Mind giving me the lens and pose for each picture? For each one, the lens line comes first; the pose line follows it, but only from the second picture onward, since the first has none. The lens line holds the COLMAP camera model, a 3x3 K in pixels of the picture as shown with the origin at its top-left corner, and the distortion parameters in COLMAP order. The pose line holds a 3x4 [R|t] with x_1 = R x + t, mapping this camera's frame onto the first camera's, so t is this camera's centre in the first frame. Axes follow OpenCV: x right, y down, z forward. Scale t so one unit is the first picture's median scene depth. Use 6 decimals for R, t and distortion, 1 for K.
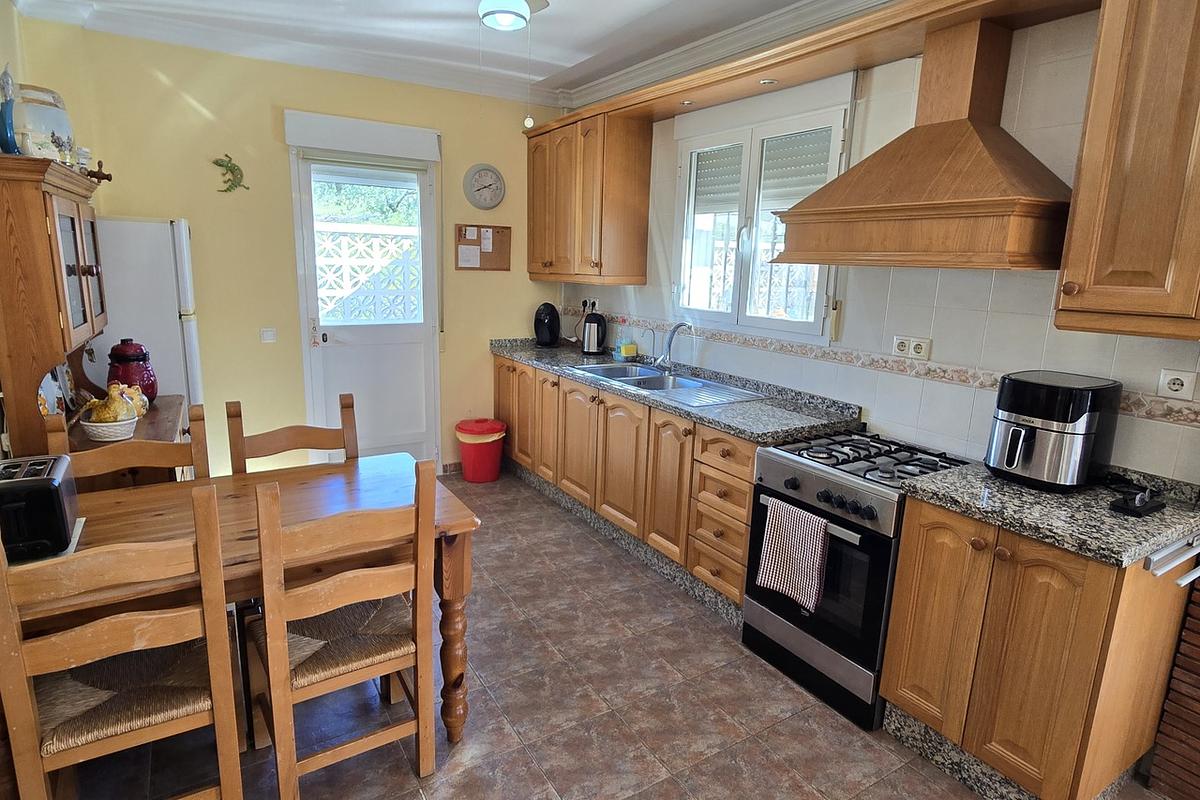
lens RADIAL K [[655.5, 0, 599.0], [0, 655.5, 396.8], [0, 0, 1]] dist [-0.000239, 0.000104]
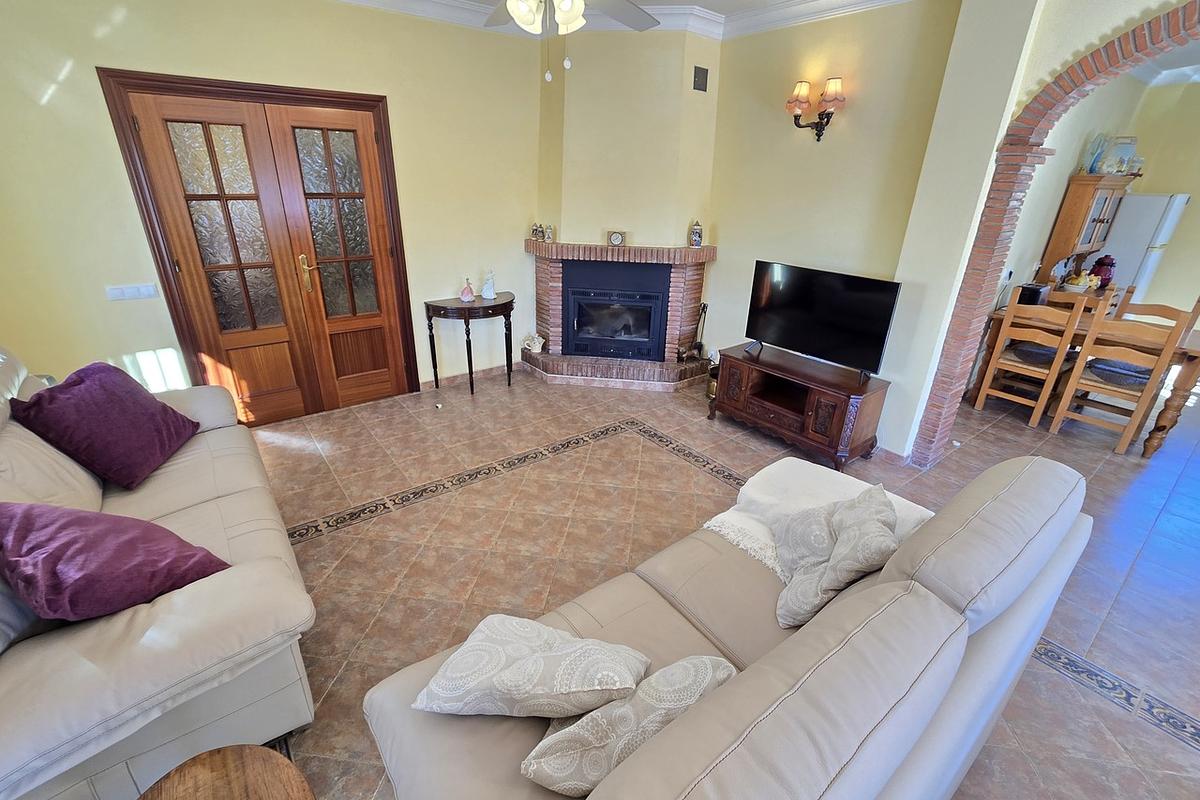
lens RADIAL K [[524.3, 0, 597.1], [0, 524.3, 398.7], [0, 0, 1]] dist [-0.002592, 0.000221]
pose [[0.099406, 0.368787, -0.924183, 0.687612], [-0.226474, 0.912792, 0.339882, 0.110399], [0.968931, 0.175517, 0.174258, -0.658069]]
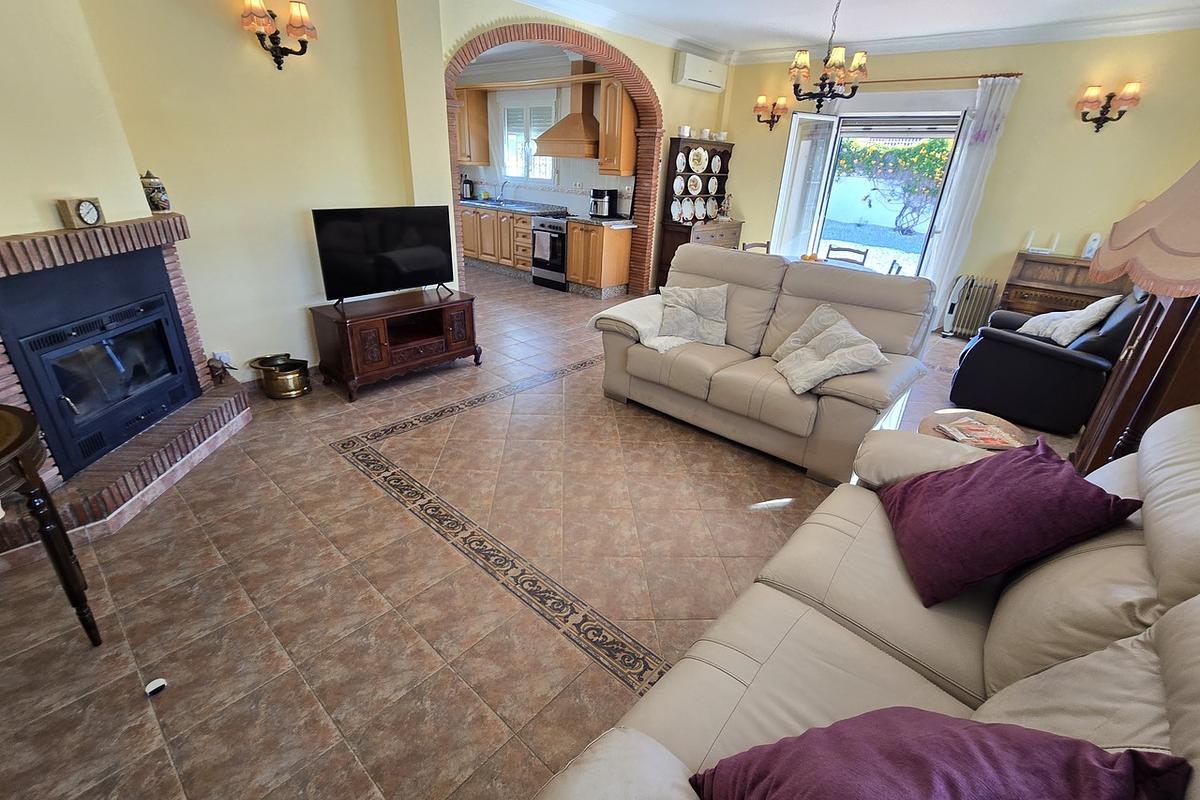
lens RADIAL K [[528.8, 0, 600.0], [0, 528.8, 400.0], [0, 0, 1]] dist [-0.002948, -0.000428]
pose [[0.958789, -0.104867, 0.264059, -0.166313], [0.043295, 0.972464, 0.228994, 0.277477], [-0.280802, -0.208125, 0.936928, -1.292550]]
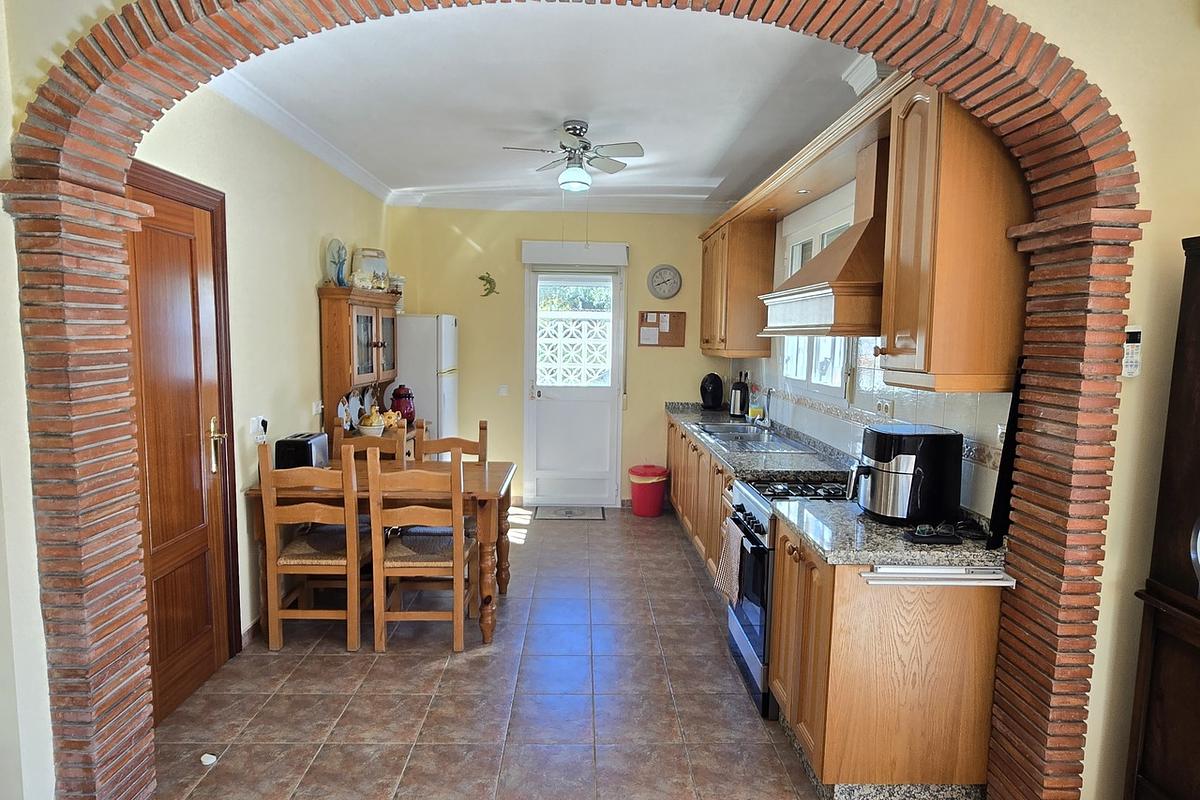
lens RADIAL K [[655.5, 0, 599.0], [0, 655.5, 396.8], [0, 0, 1]] dist [-0.000239, 0.000104]
pose [[0.862102, 0.034224, -0.505577, 0.474662], [-0.096554, 0.990532, -0.097591, 0.048410], [0.497451, 0.132949, 0.857244, -0.162921]]
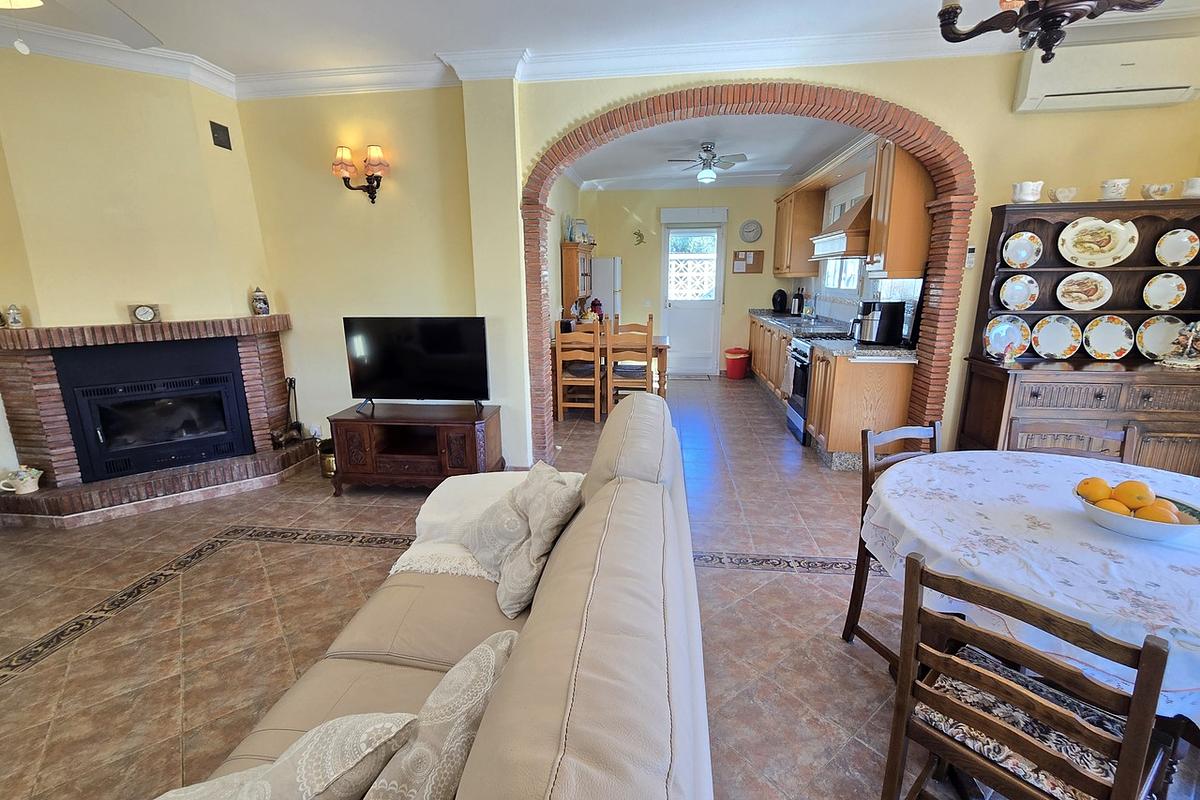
lens RADIAL K [[524.3, 0, 597.1], [0, 524.3, 398.7], [0, 0, 1]] dist [-0.002592, 0.000221]
pose [[0.775522, 0.107392, -0.622119, 0.664453], [-0.097957, 0.993960, 0.049469, 0.201165], [0.623674, 0.022576, 0.781358, -0.692310]]
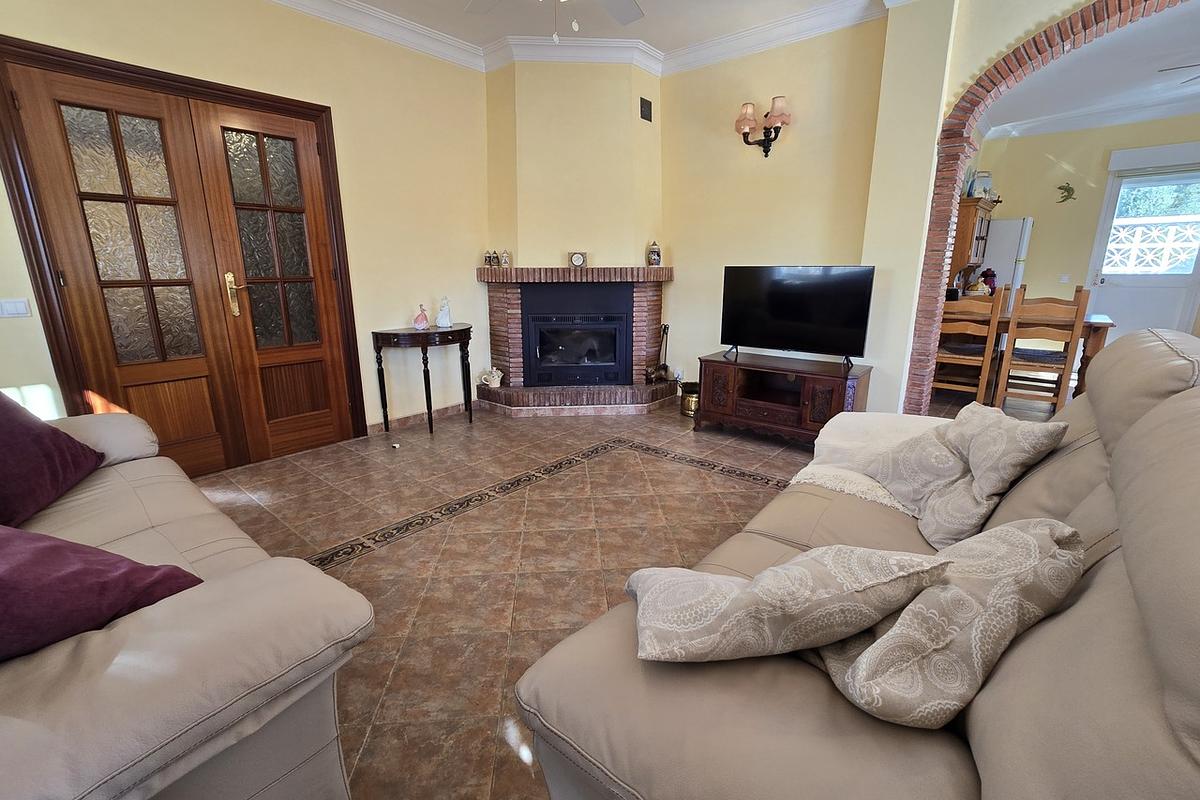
lens RADIAL K [[523.1, 0, 600.1], [0, 523.1, 396.9], [0, 0, 1]] dist [-0.001866, -0.000007]
pose [[0.304919, 0.200612, -0.931010, 0.614753], [-0.185423, 0.971361, 0.148578, 0.292441], [0.934153, 0.127326, 0.333385, -0.776806]]
